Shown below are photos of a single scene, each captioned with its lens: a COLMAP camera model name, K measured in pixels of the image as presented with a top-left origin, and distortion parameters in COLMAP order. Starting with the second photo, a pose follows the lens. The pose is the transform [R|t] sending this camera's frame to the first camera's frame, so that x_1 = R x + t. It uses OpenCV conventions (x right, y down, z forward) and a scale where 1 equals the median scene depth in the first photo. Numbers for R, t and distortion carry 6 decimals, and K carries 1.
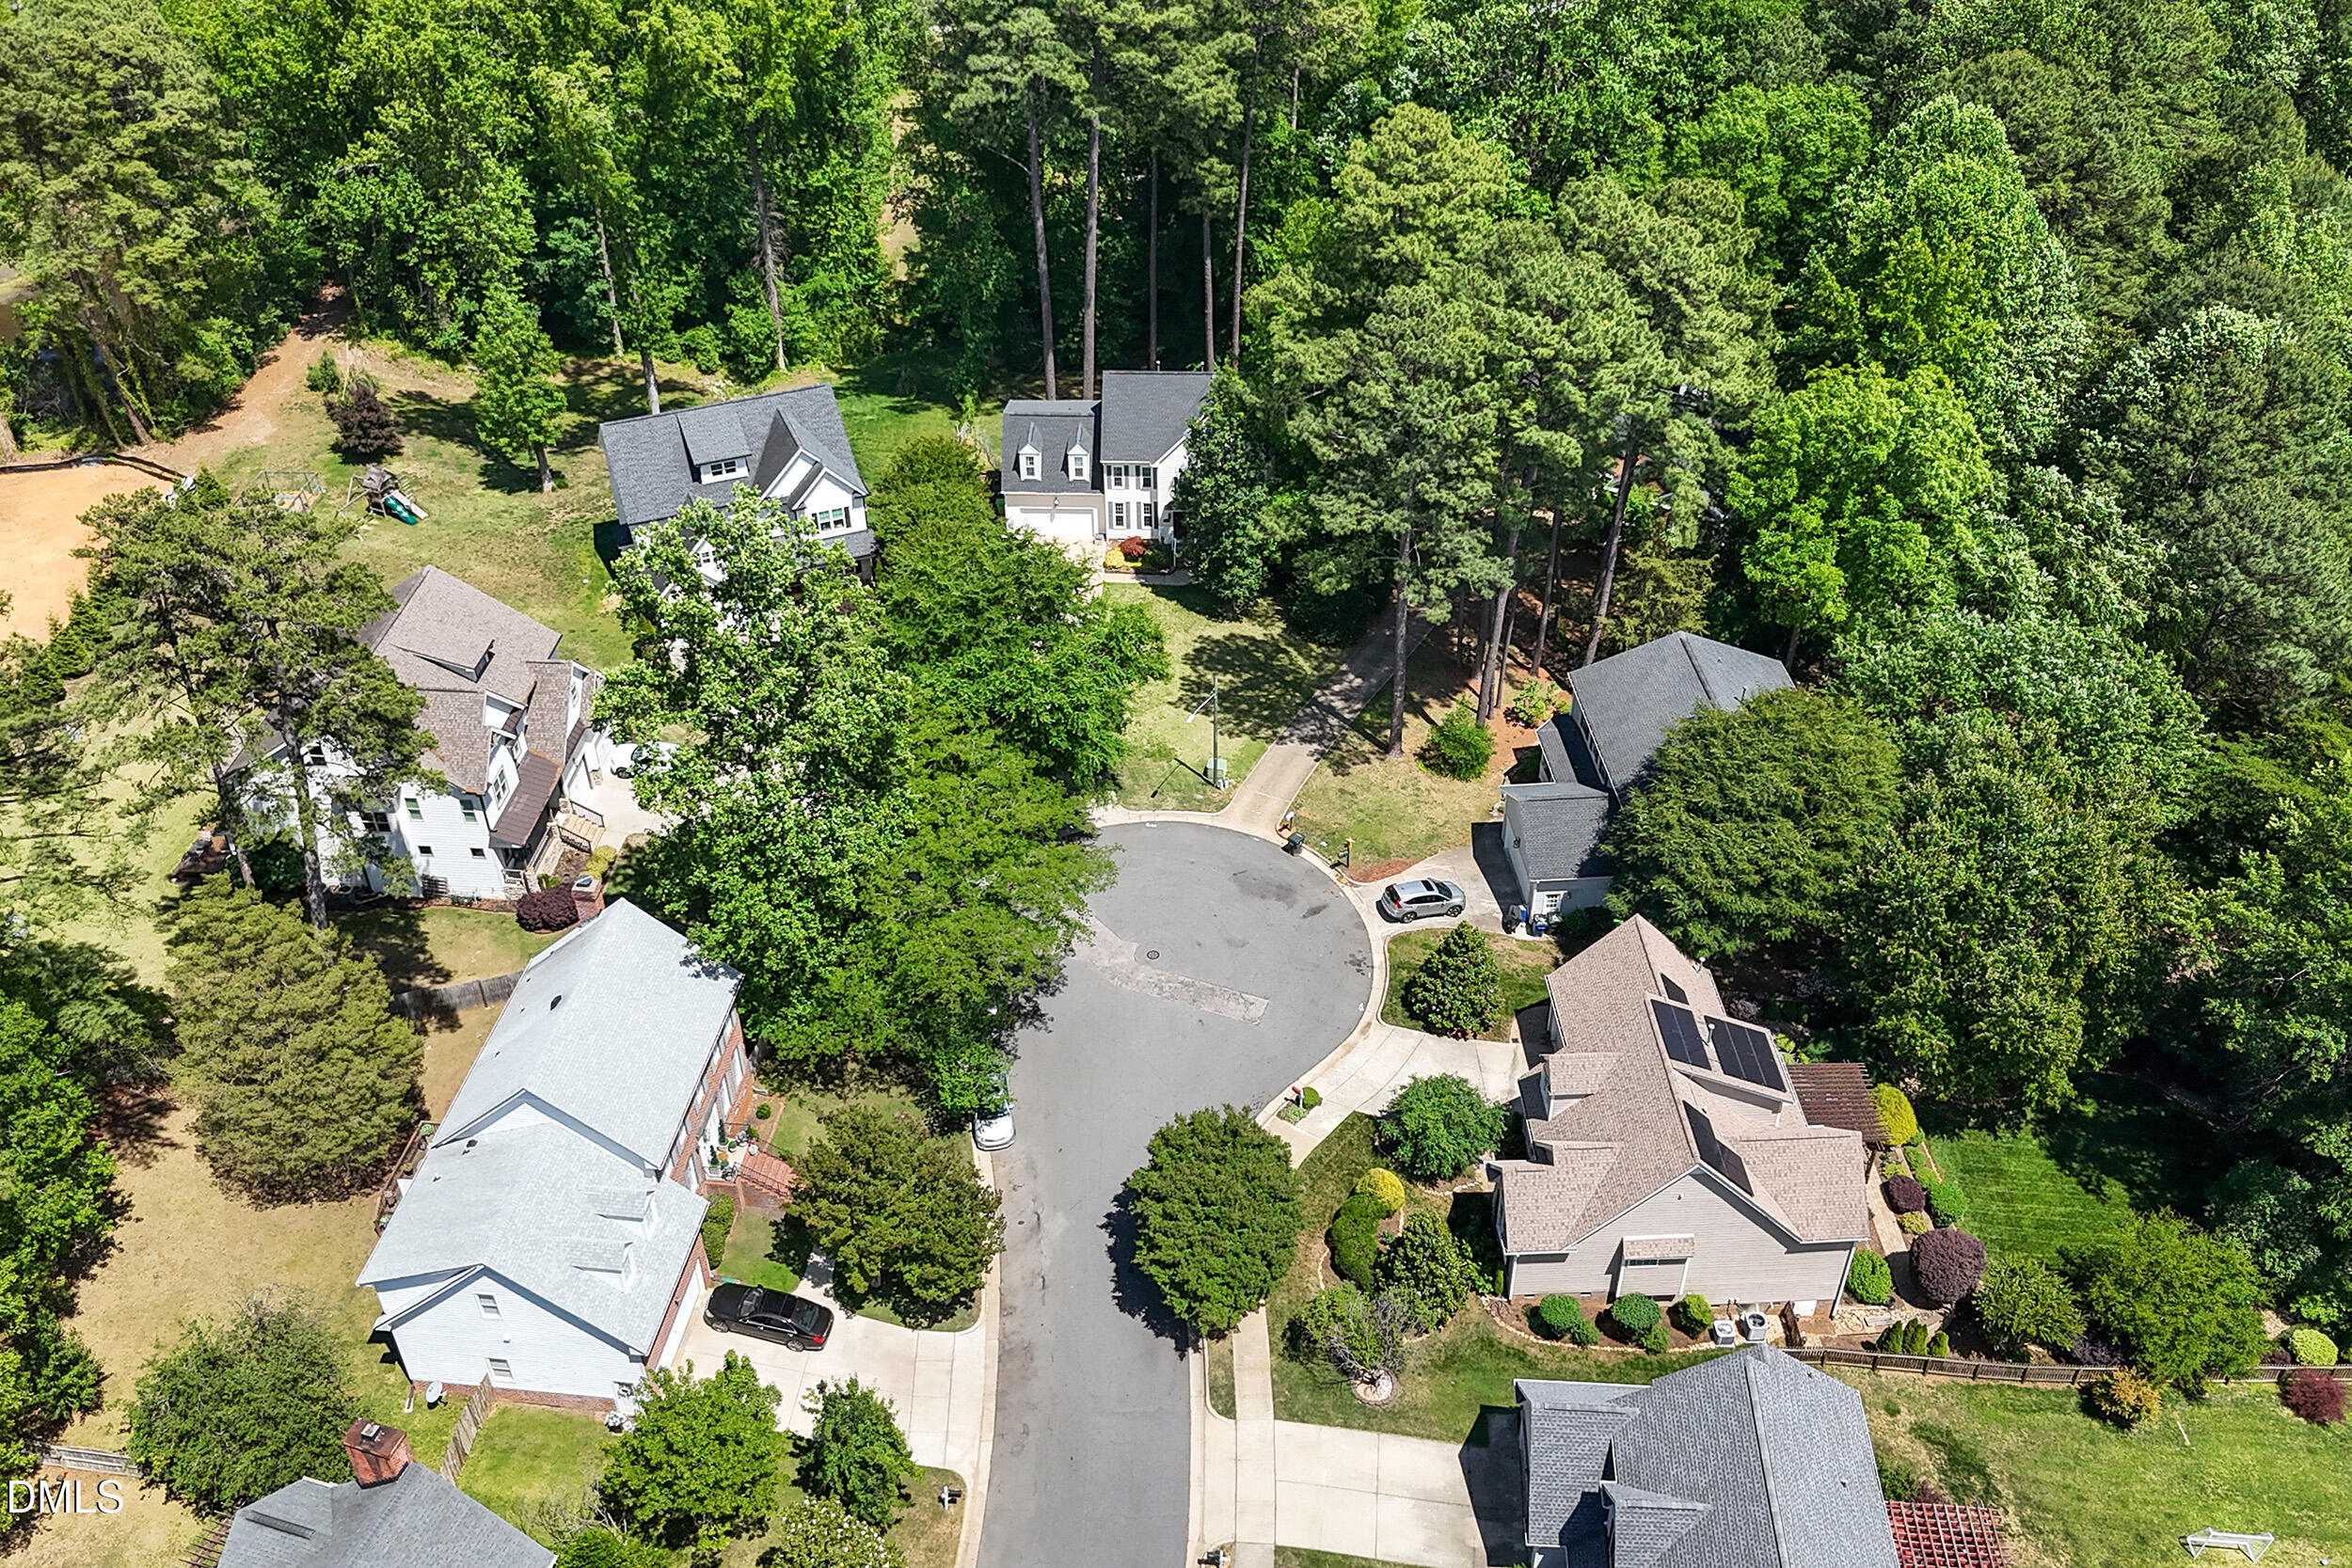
lens RADIAL K [[2052.6, 0, 1192.3], [0, 2052.6, 785.2], [0, 0, 1]] dist [0.061470, -0.018646]
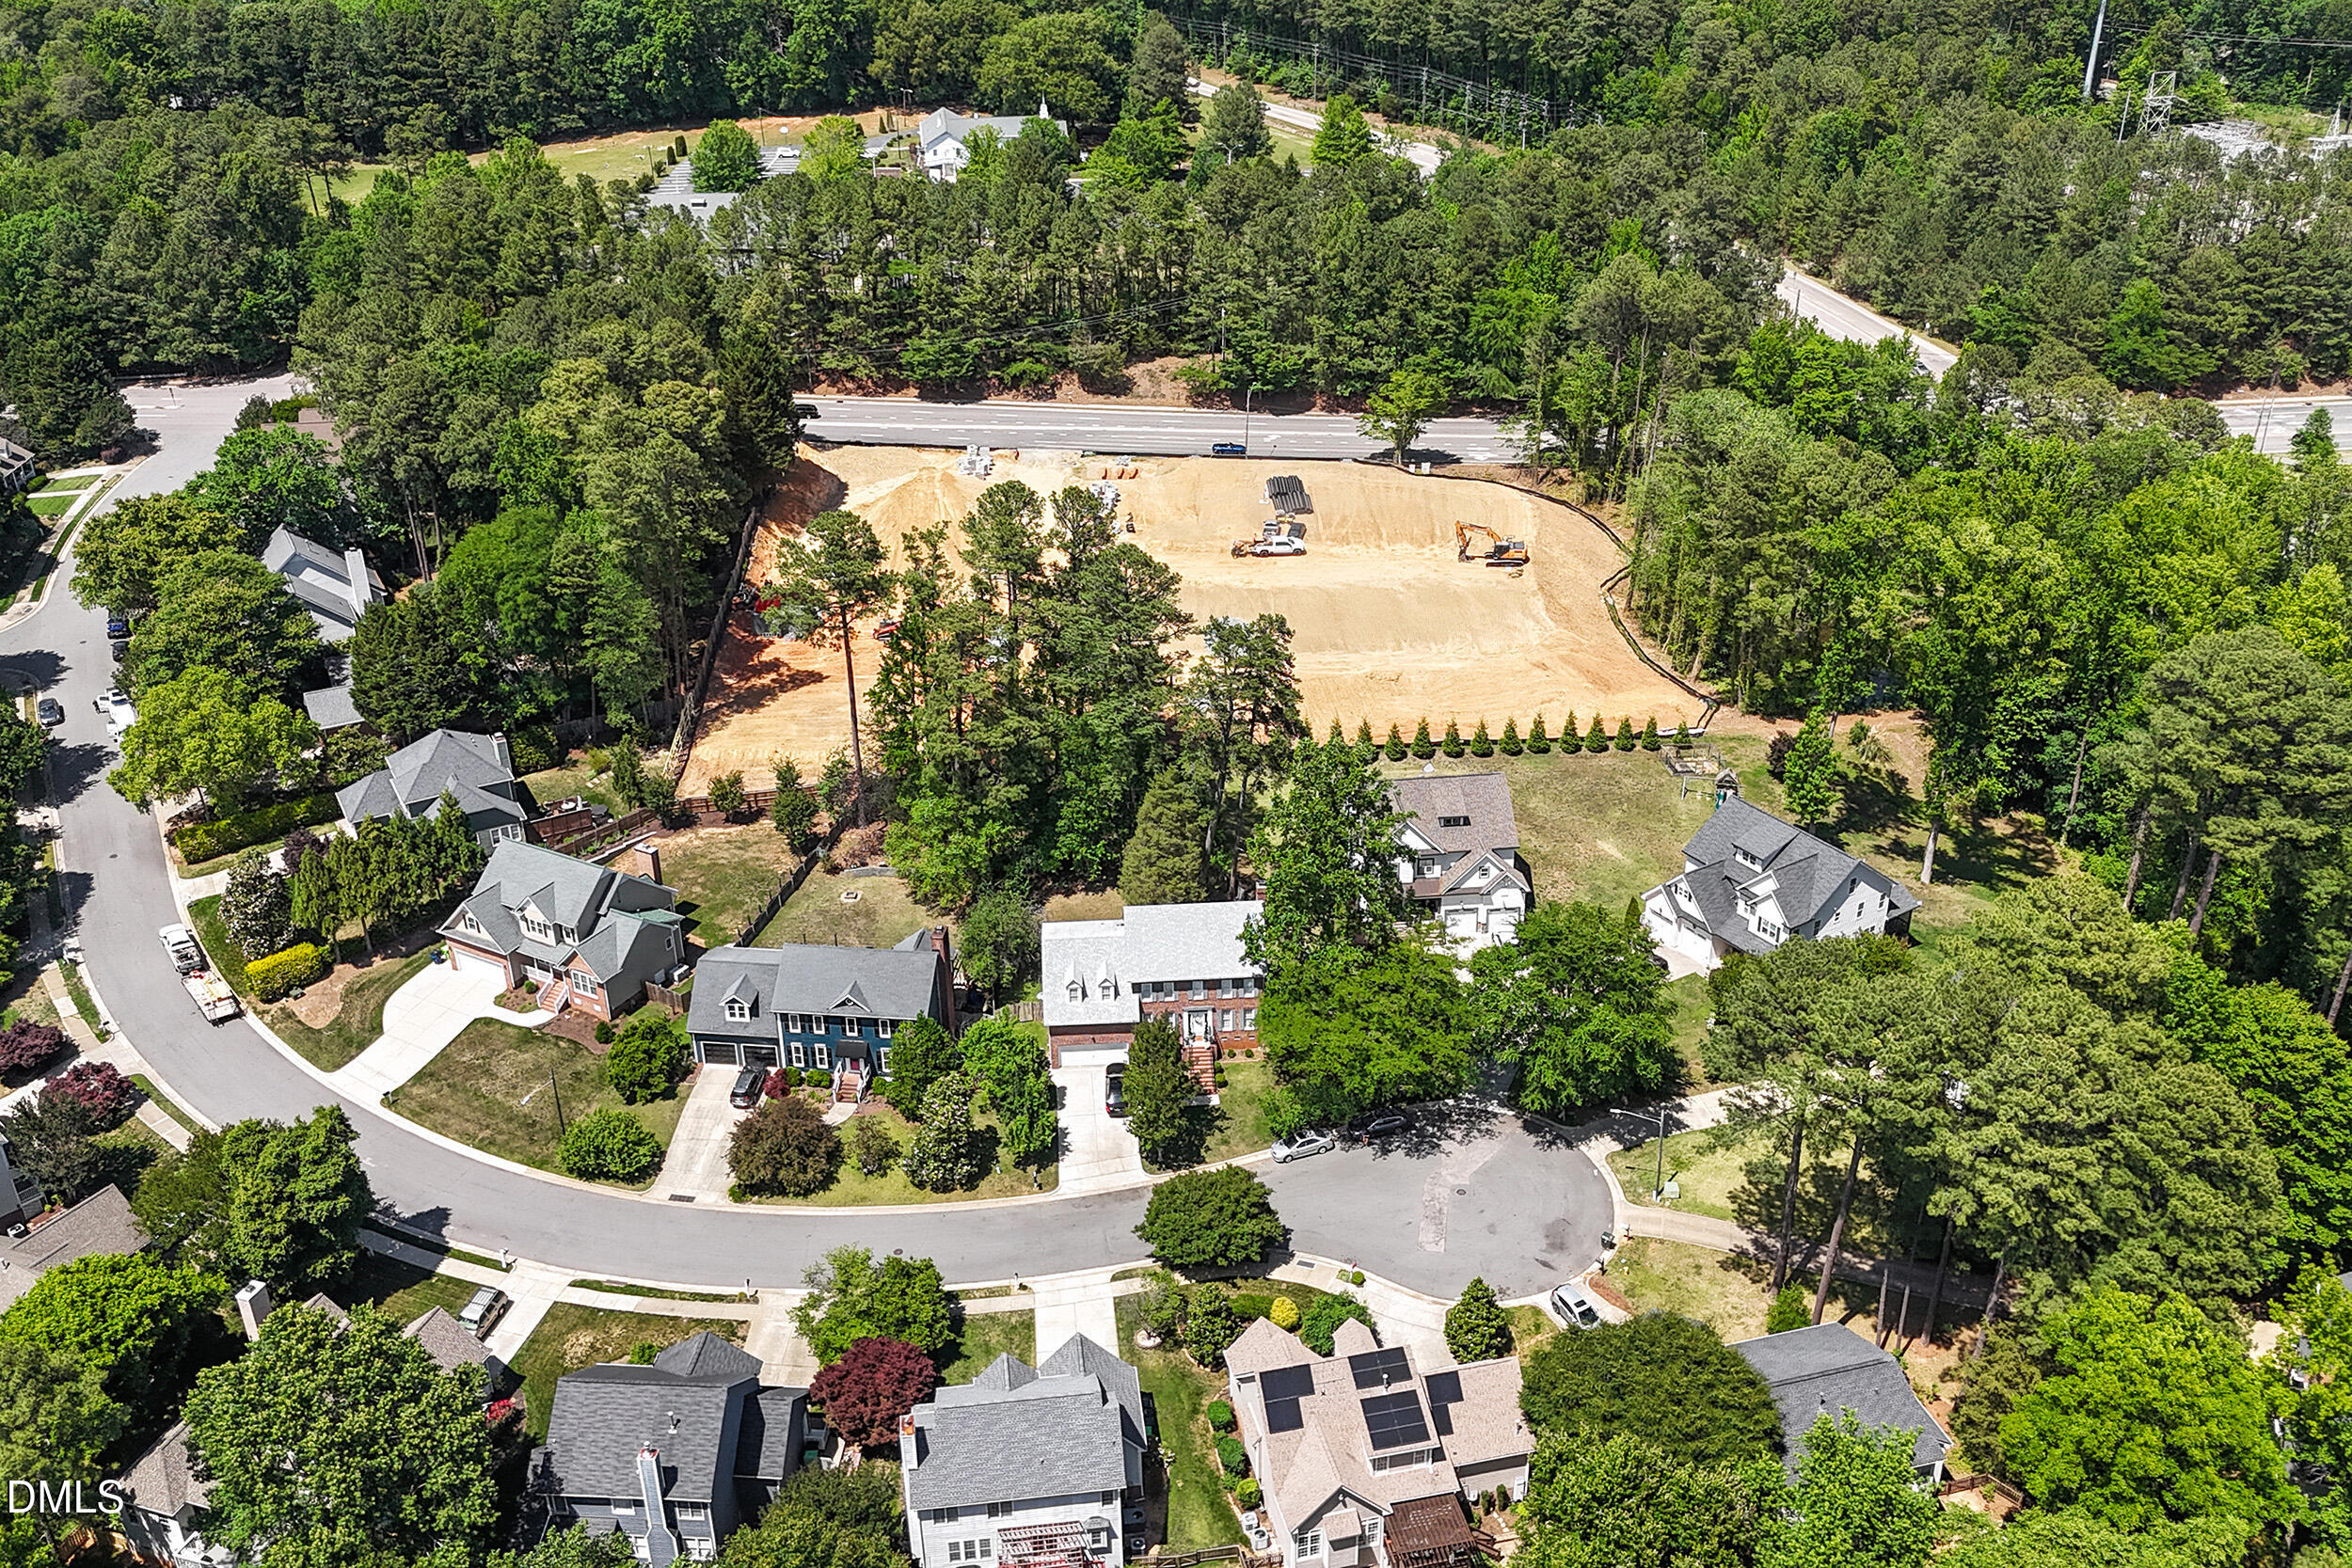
lens RADIAL K [[2083.1, 0, 1185.6], [0, 2083.1, 769.2], [0, 0, 1]] dist [0.084845, -0.089724]
pose [[0.172285, 0.450975, -0.875751, 1.090242], [-0.593600, 0.757020, 0.273056, -0.424310], [0.786102, 0.472802, 0.398122, 0.117080]]
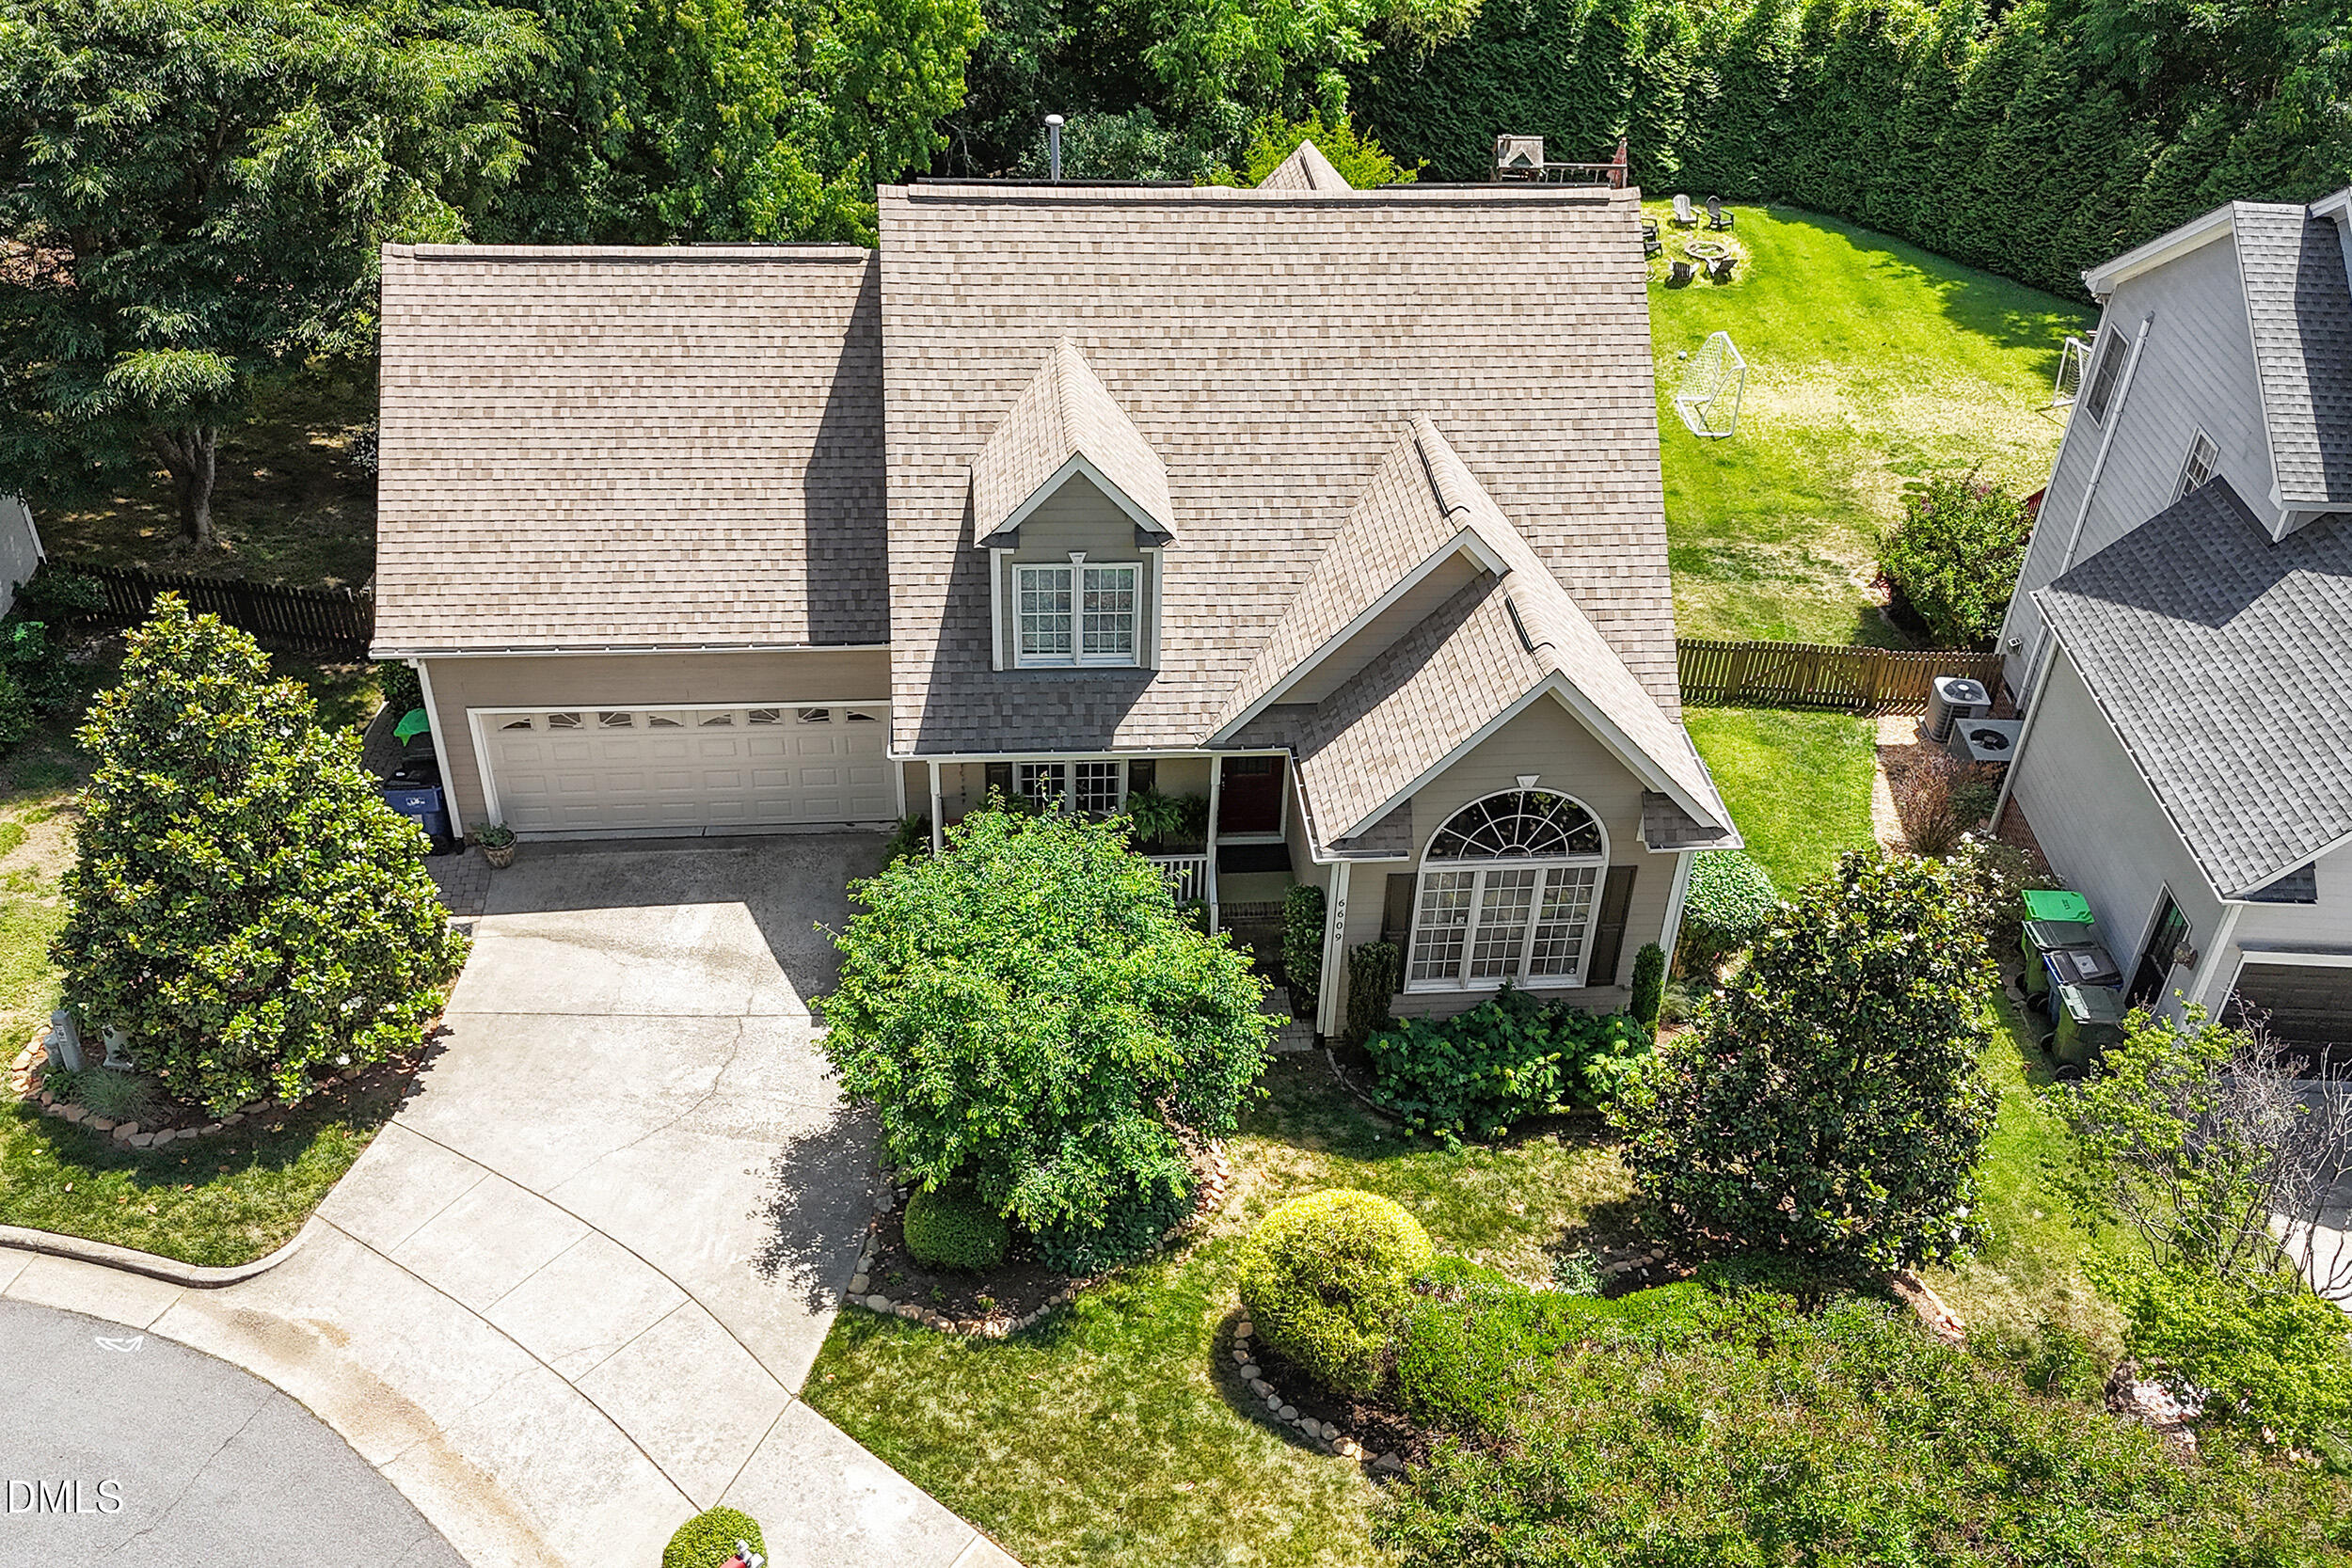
lens RADIAL K [[2059.4, 0, 1194.7], [0, 2059.4, 781.4], [0, 0, 1]] dist [0.102083, -0.155195]
pose [[-0.039148, -0.587834, 0.808034, -0.054876], [0.592445, 0.637535, 0.492501, 0.032012], [-0.804659, 0.497996, 0.323301, 0.789733]]
